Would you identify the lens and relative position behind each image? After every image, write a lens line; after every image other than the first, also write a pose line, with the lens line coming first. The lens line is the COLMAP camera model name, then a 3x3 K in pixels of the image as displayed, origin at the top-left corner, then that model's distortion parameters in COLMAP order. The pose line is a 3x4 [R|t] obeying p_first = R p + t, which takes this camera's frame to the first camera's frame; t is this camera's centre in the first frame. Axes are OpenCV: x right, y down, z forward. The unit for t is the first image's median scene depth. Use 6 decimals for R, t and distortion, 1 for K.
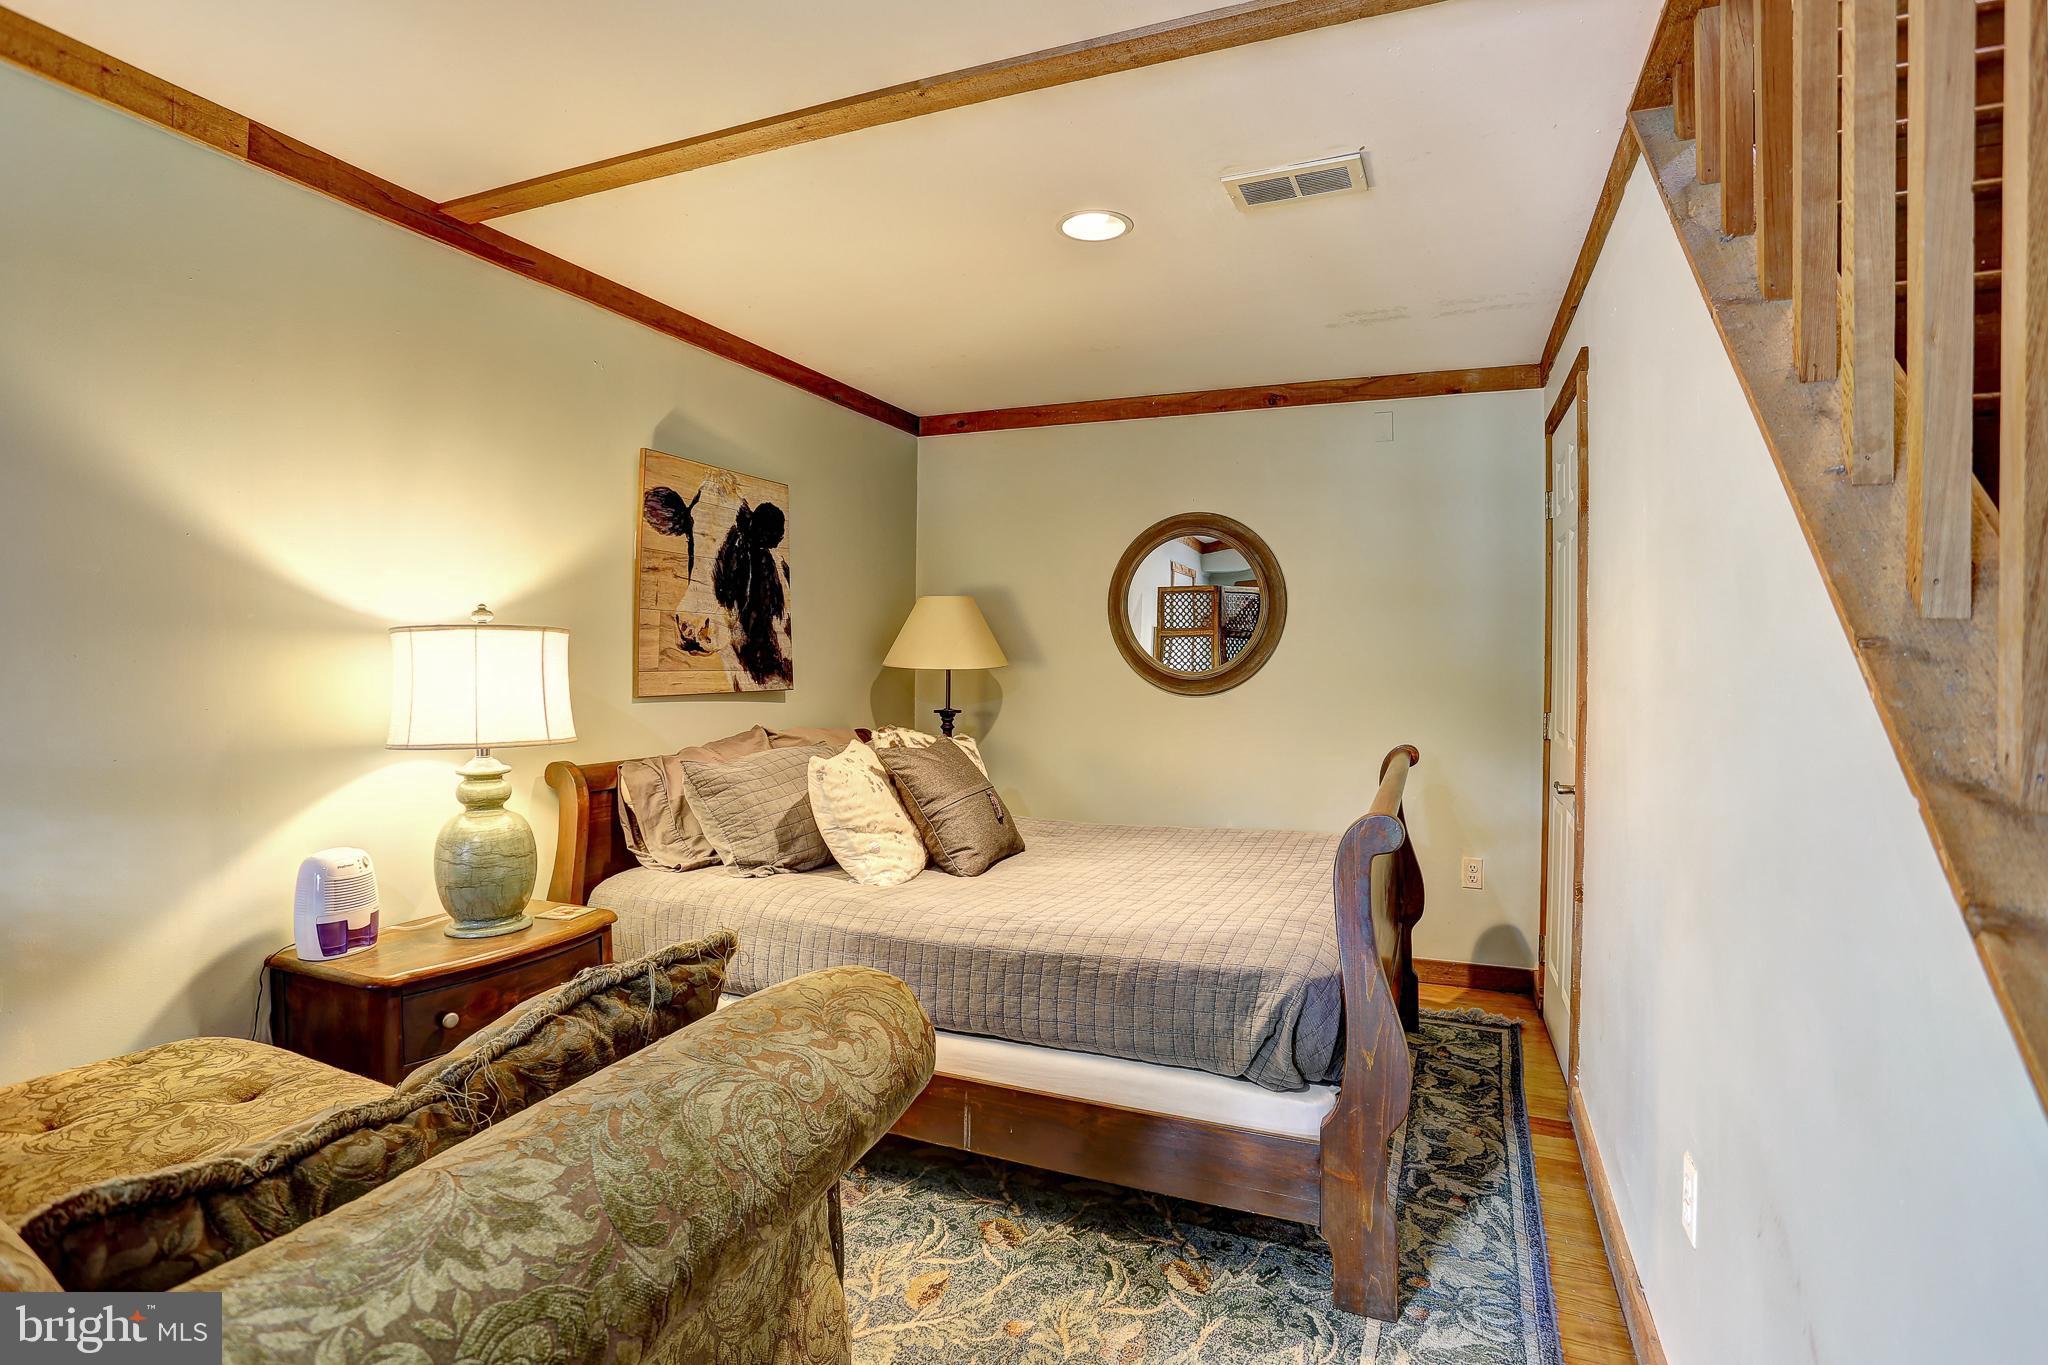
lens RADIAL K [[1008.2, 0, 1027.9], [0, 1008.2, 681.6], [0, 0, 1]] dist [-0.034078, 0.010426]
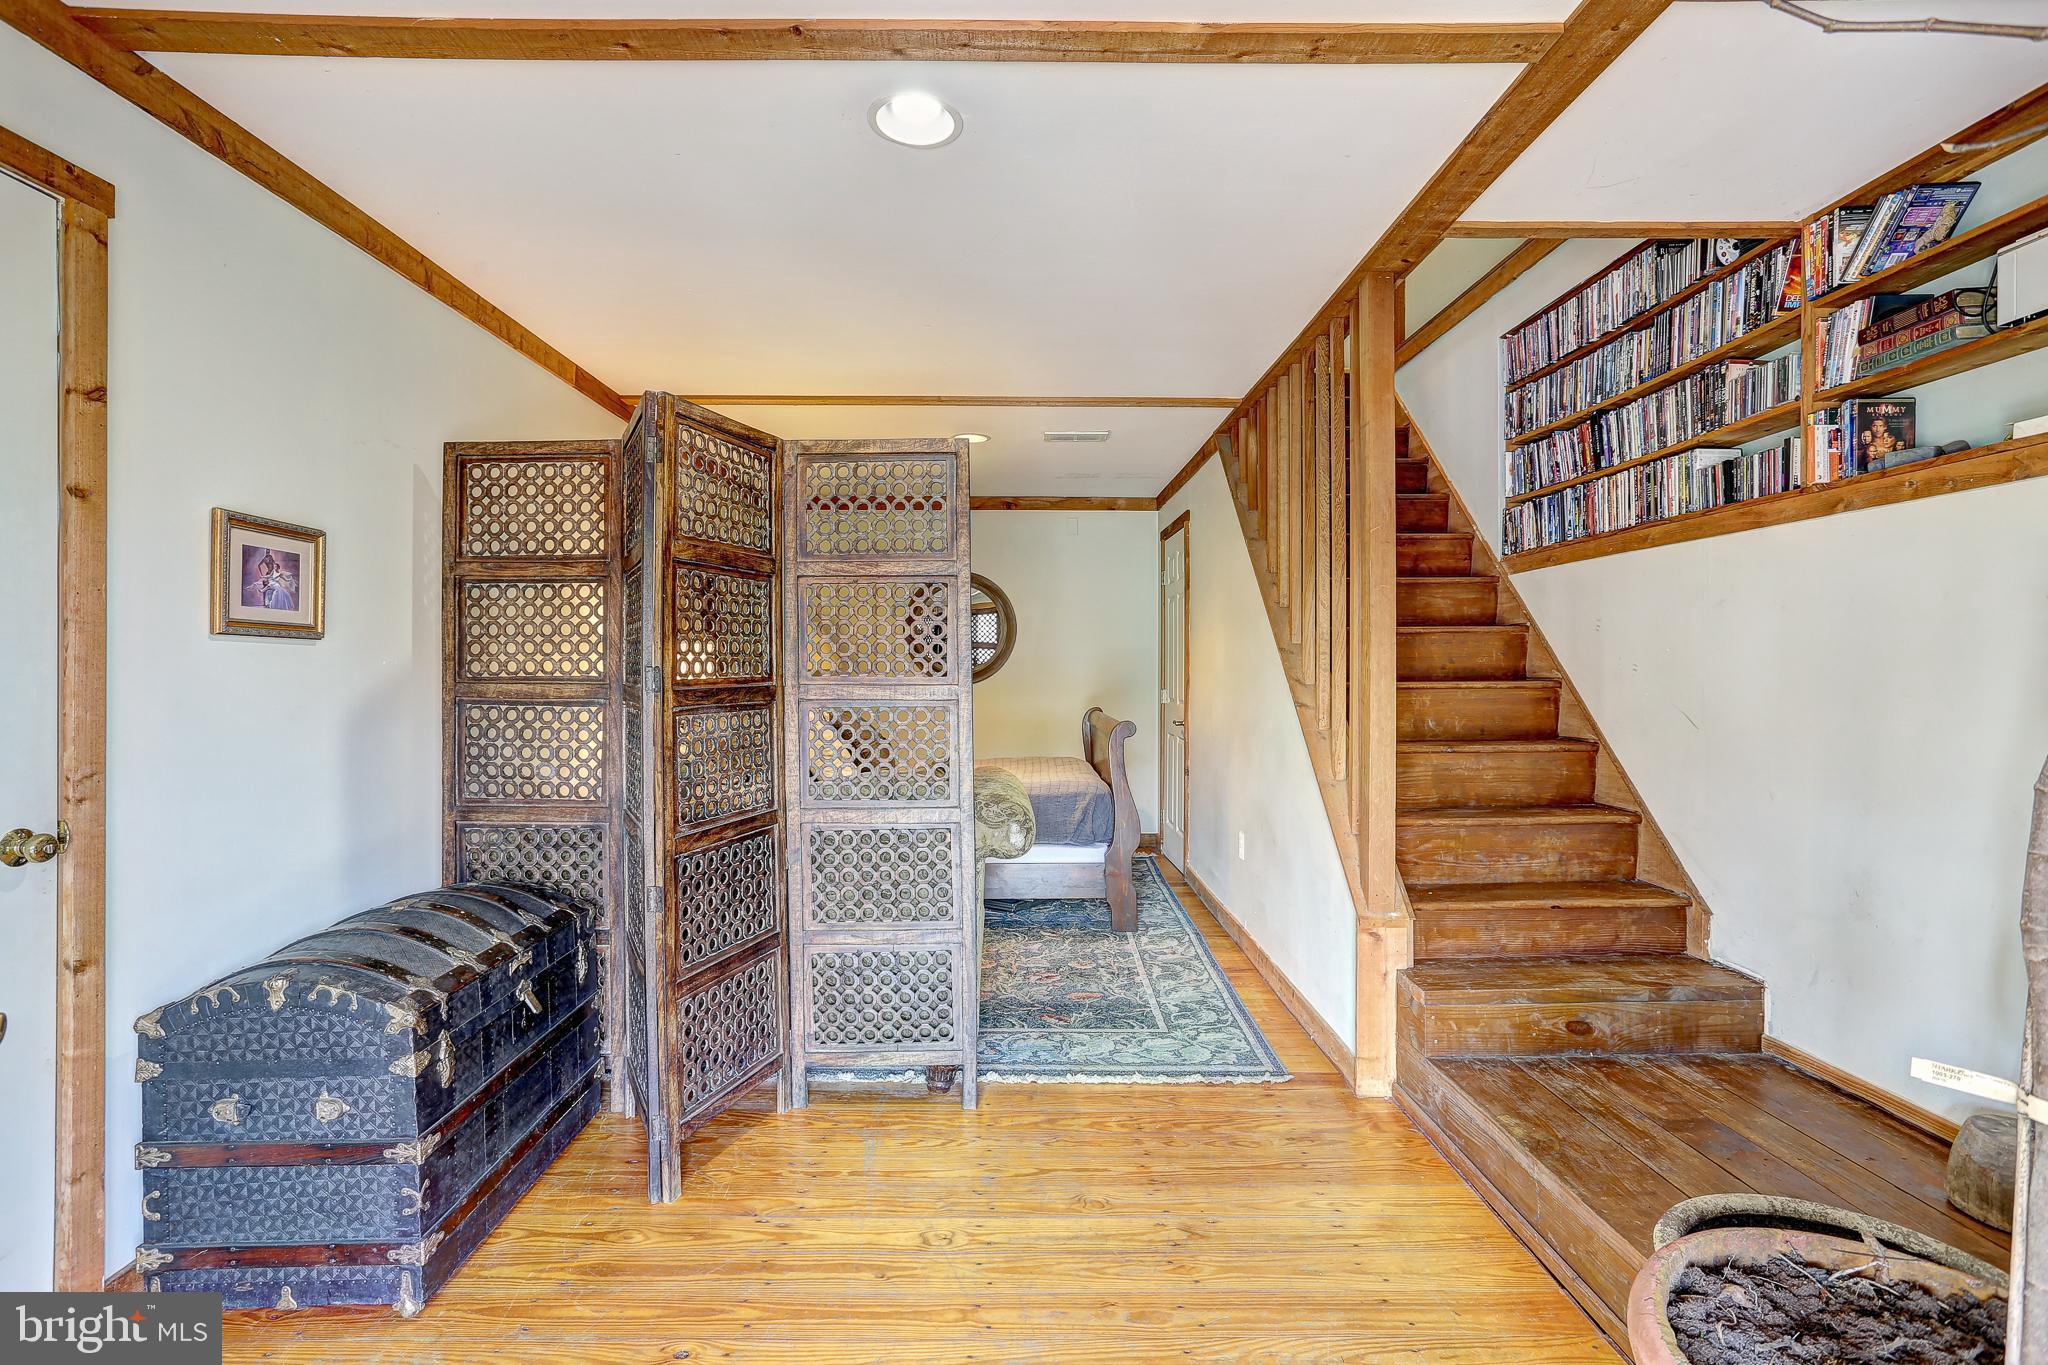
lens RADIAL K [[1008.2, 0, 1019.4], [0, 1008.2, 674.7], [0, 0, 1]] dist [-0.034078, 0.010426]
pose [[0.920782, 0.000792, 0.390078, -0.796432], [0.005985, 0.999852, -0.016157, 0.056601], [-0.390033, 0.017211, 0.920640, -1.080892]]
